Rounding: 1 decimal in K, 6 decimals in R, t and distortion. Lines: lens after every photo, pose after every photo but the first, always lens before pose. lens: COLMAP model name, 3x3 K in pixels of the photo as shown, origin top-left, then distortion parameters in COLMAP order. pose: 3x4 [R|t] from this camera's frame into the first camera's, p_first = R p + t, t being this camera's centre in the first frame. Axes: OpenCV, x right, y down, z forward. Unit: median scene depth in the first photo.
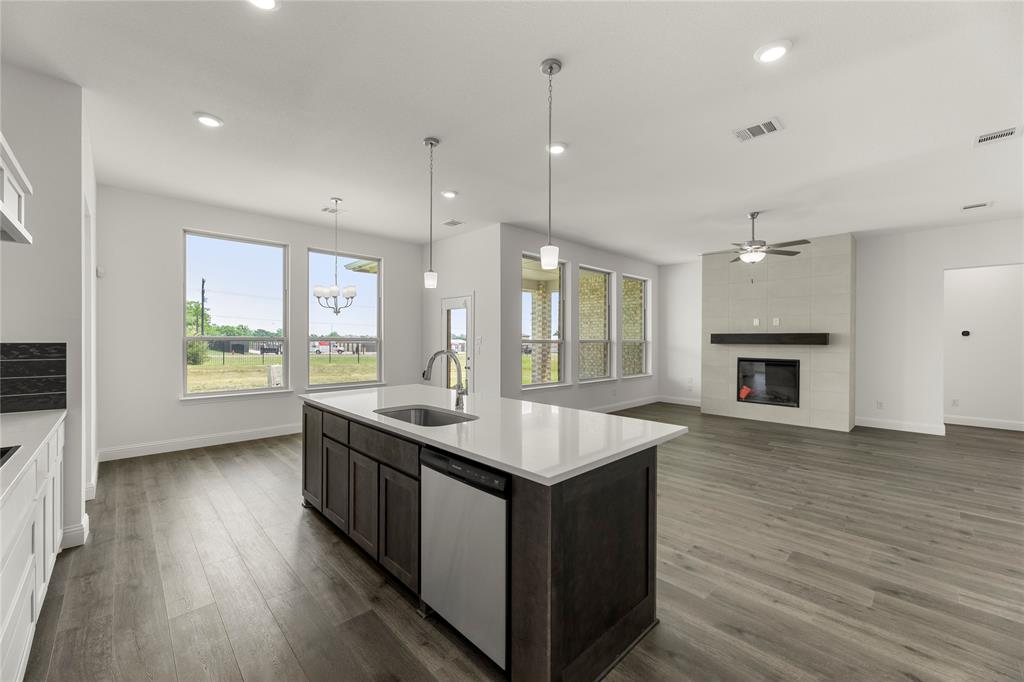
lens RADIAL K [[412.9, 0, 494.4], [0, 412.9, 338.4], [0, 0, 1]] dist [0.003699, -0.000641]
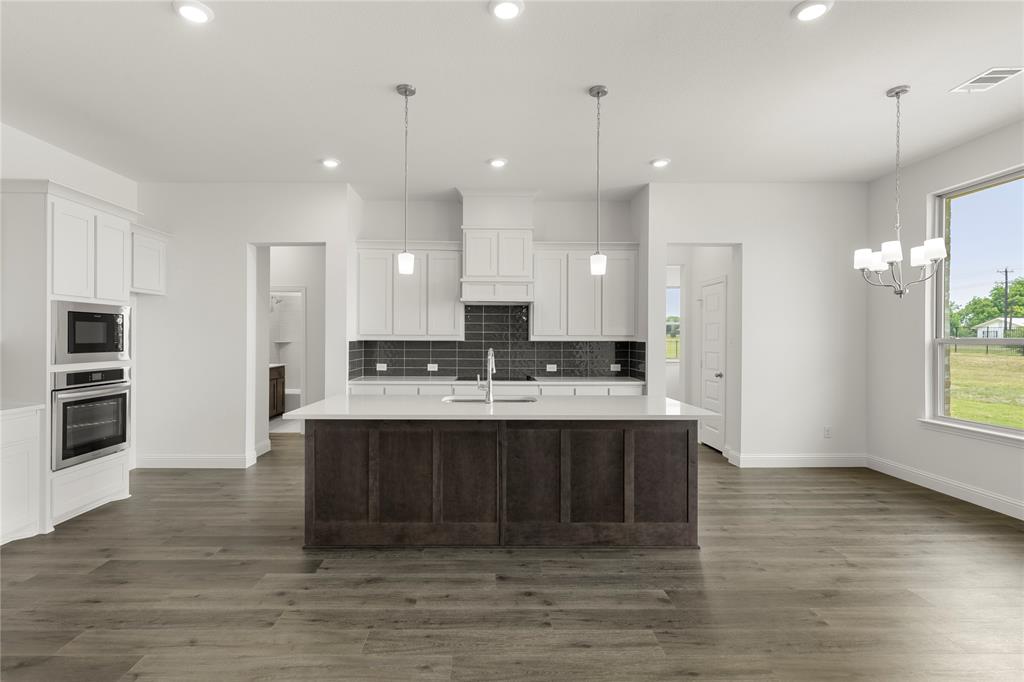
lens RADIAL K [[508.3, 0, 503.5], [0, 508.3, 339.6], [0, 0, 1]] dist [0.000379, 0.000681]
pose [[-0.663864, -0.001545, -0.747852, 0.638246], [-0.005941, 0.999977, 0.003207, -0.003780], [0.747830, 0.006572, -0.663858, 1.368960]]
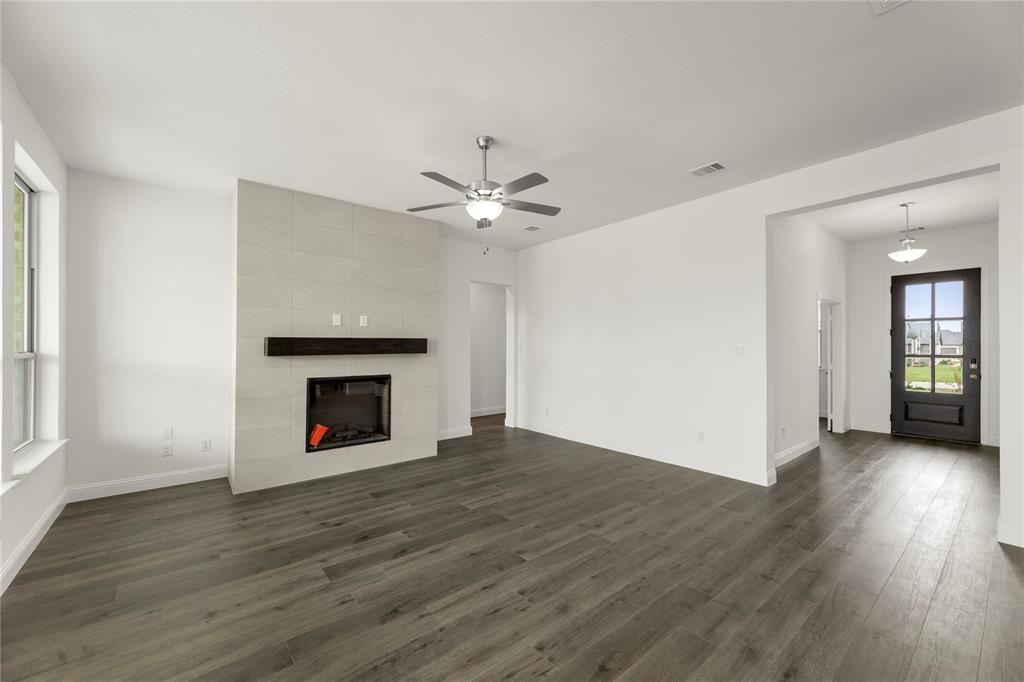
lens RADIAL K [[412.9, 0, 521.3], [0, 412.9, 345.0], [0, 0, 1]] dist [0.003699, -0.000641]
pose [[0.052437, -0.006182, 0.998605, 0.032942], [0.006083, 0.999964, 0.005871, -0.005195], [-0.998606, 0.005766, 0.052473, 1.259515]]
